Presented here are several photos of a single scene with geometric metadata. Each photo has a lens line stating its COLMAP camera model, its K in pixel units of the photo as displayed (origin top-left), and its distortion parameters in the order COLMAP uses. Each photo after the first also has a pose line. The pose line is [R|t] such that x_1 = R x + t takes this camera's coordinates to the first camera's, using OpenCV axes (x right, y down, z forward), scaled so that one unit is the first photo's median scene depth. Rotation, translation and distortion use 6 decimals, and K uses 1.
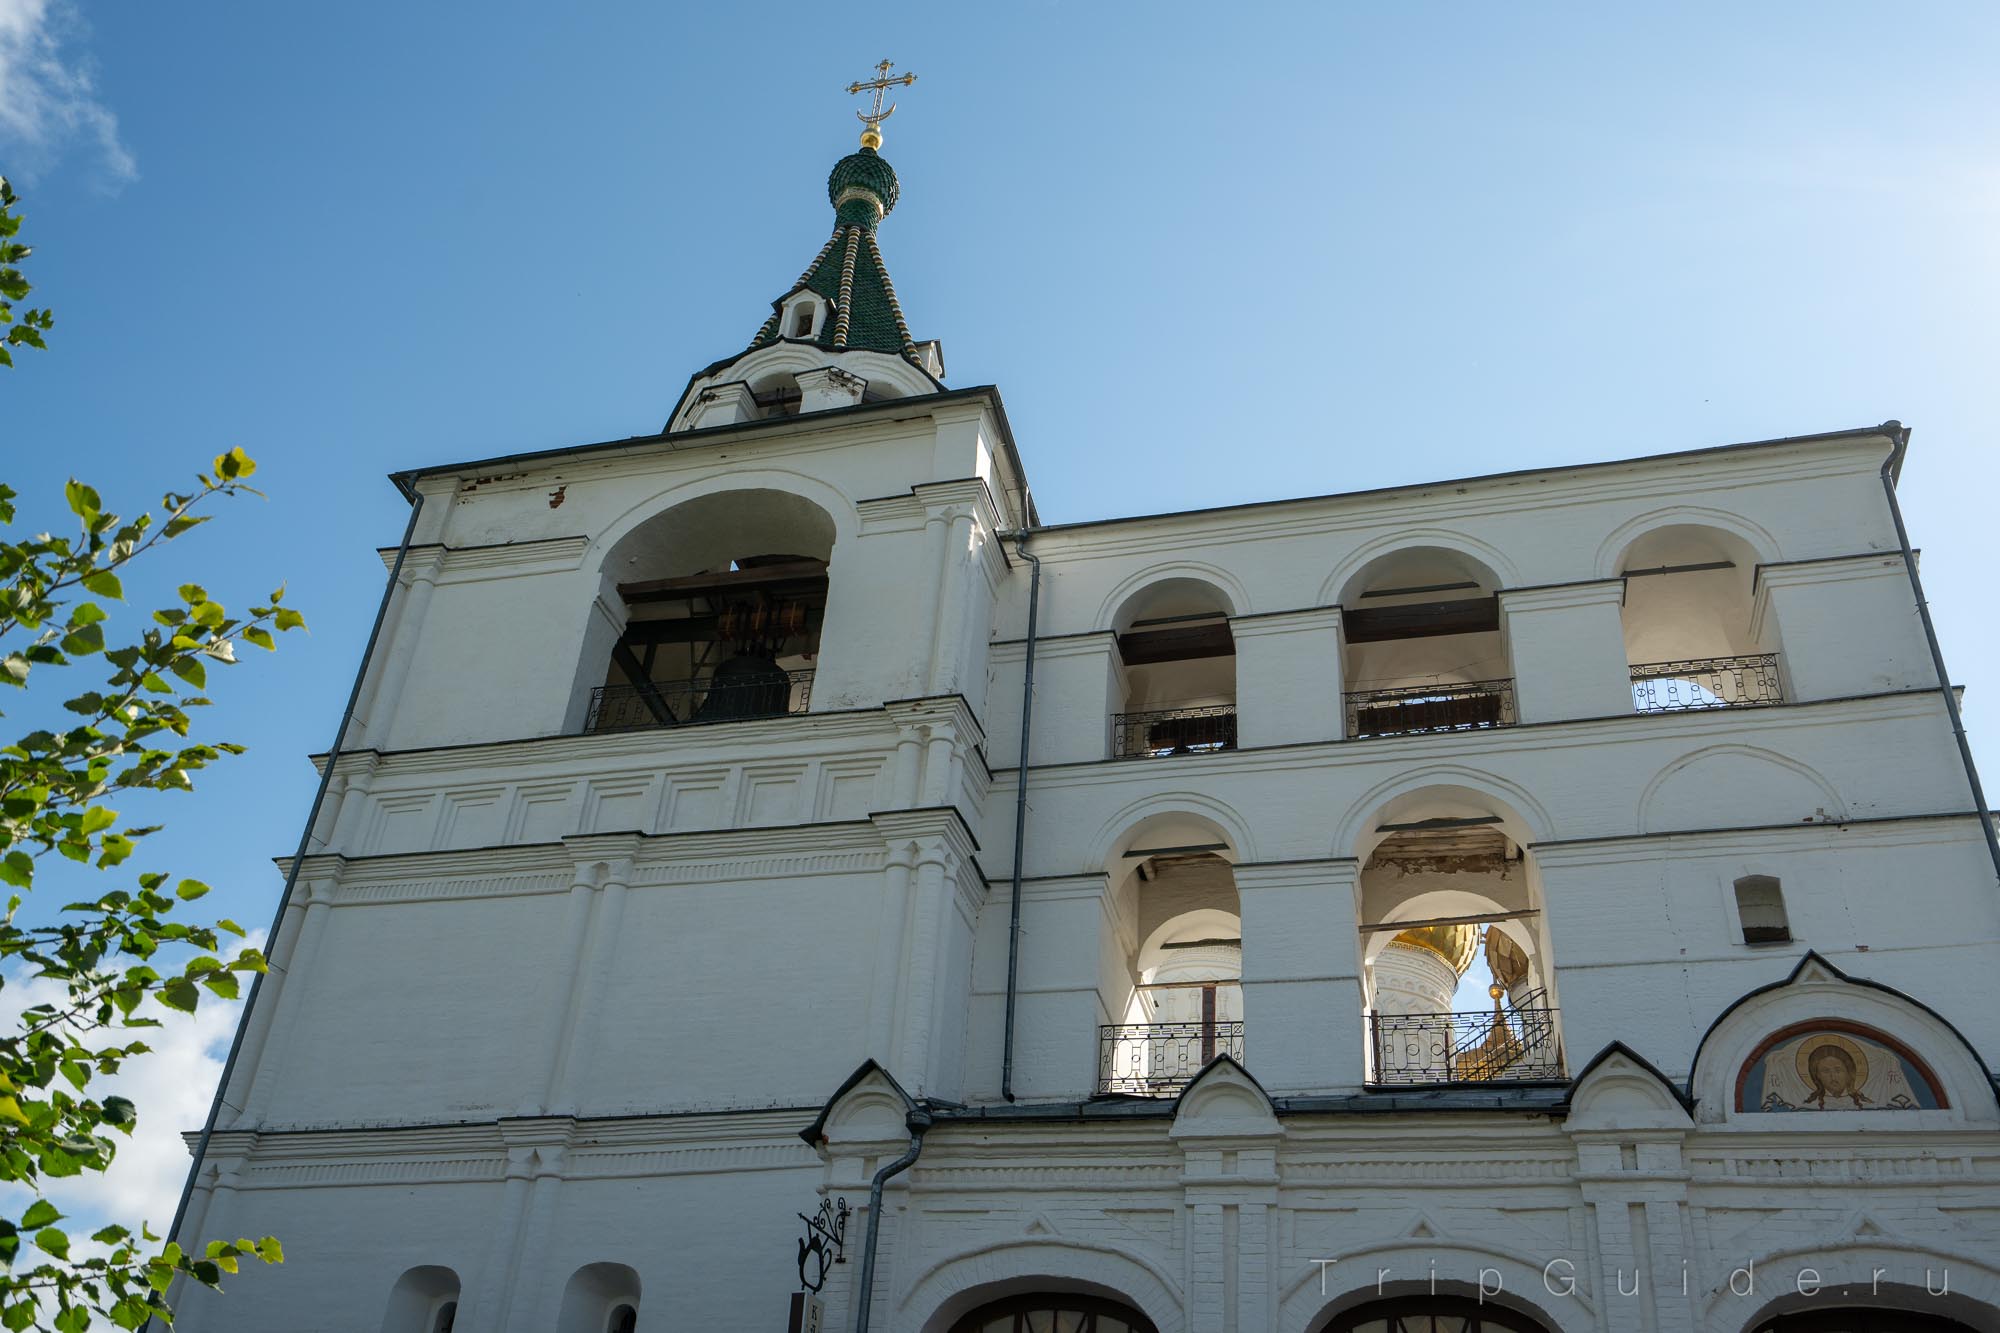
lens RADIAL K [[1682.0, 0, 1004.9], [0, 1682.0, 672.0], [0, 0, 1]] dist [-0.004296, -0.002109]
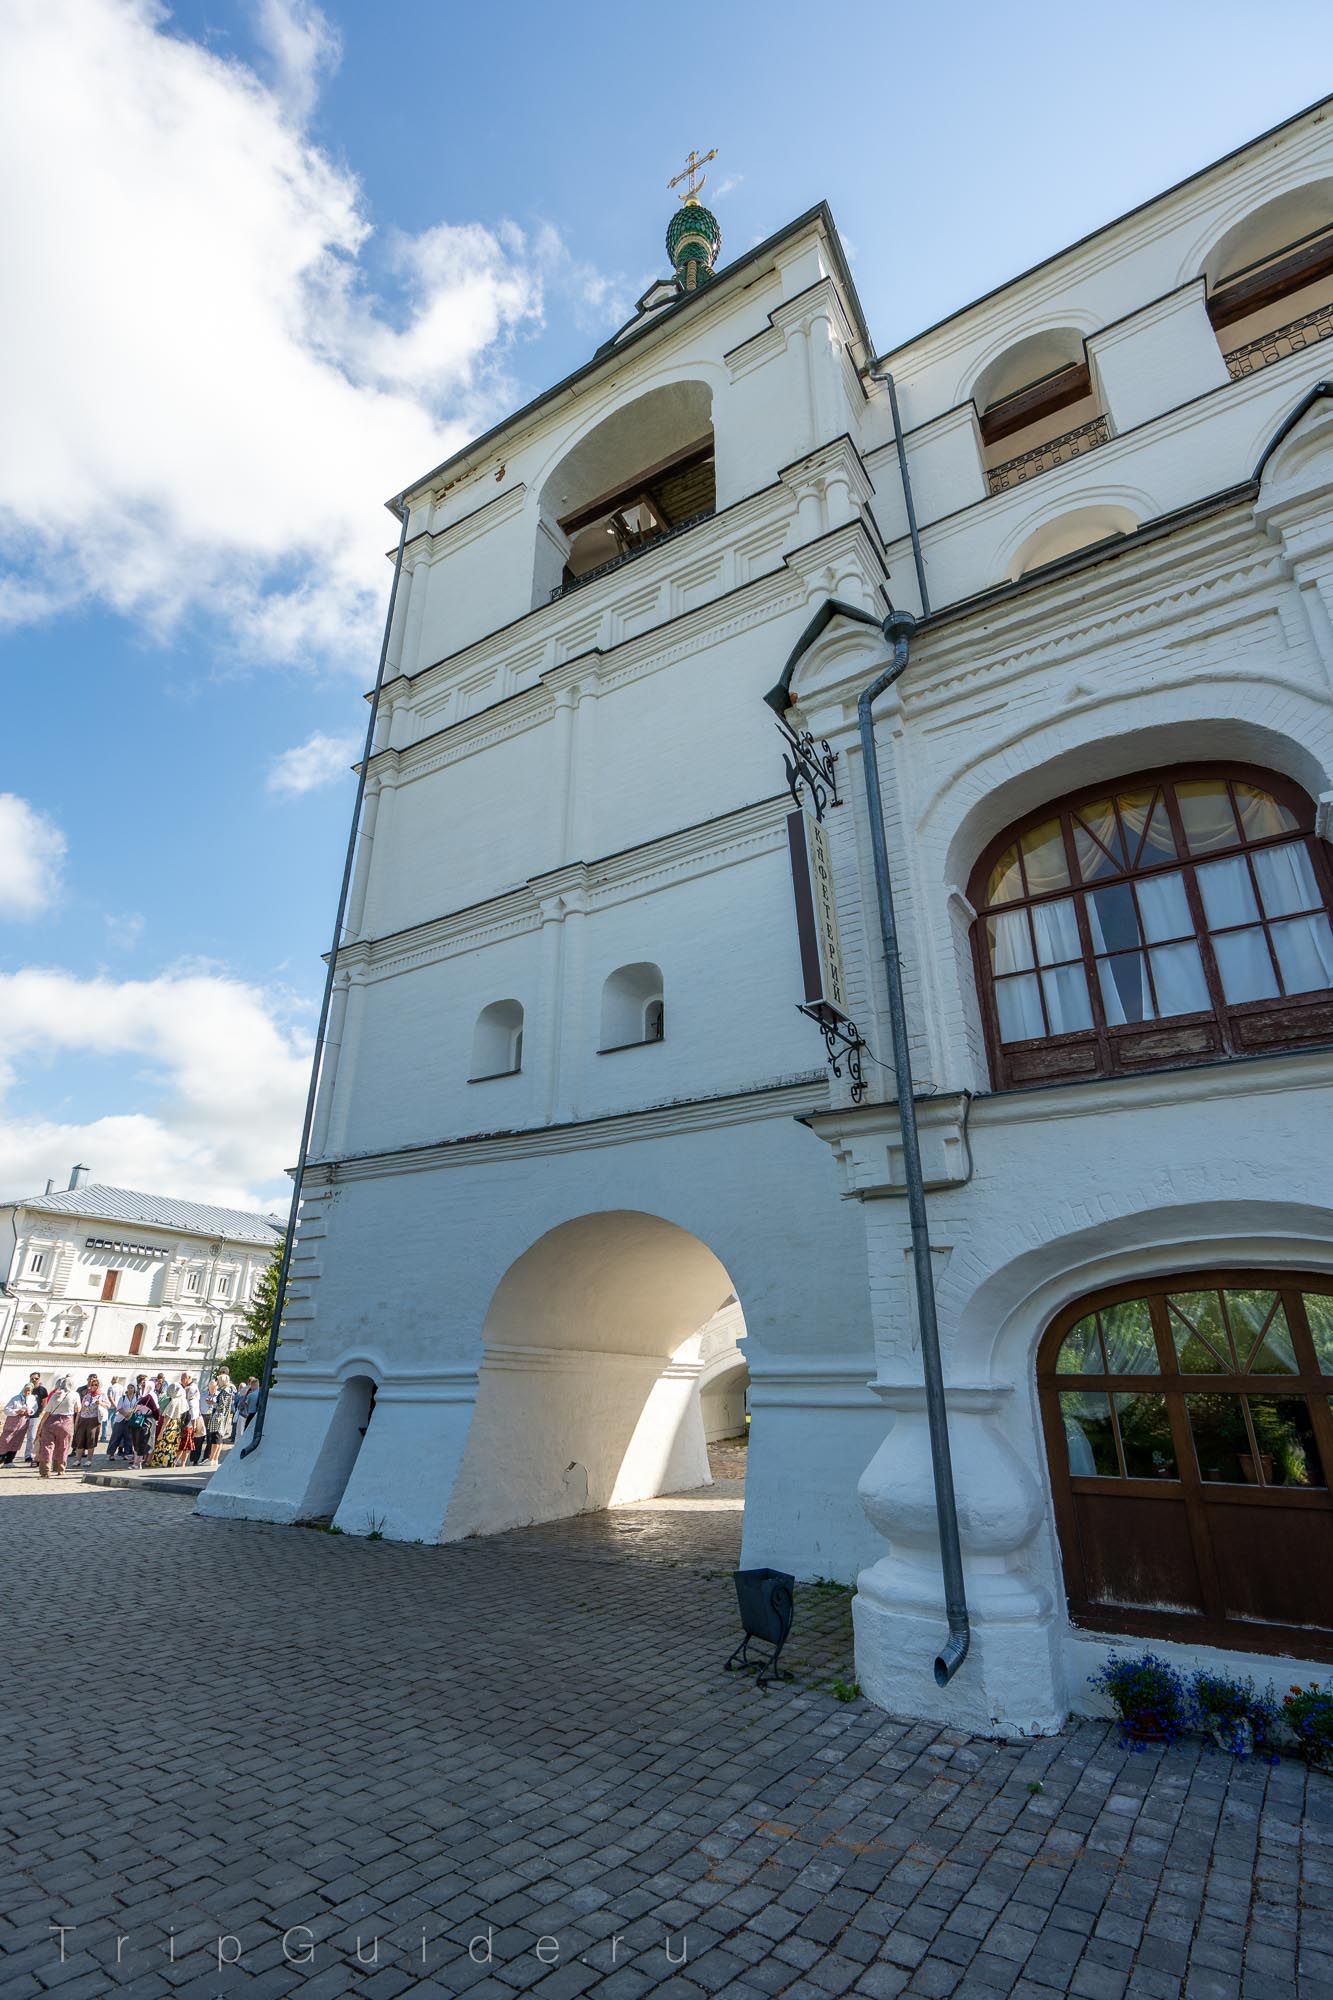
lens RADIAL K [[896.4, 0, 665.5], [0, 896.4, 992.2], [0, 0, 1]] dist [-0.000957, 0.000057]
pose [[0.955278, -0.172098, -0.240472, -0.060872], [0.212490, 0.965035, 0.153474, 0.245405], [0.205652, -0.197708, 0.958446, 0.358816]]
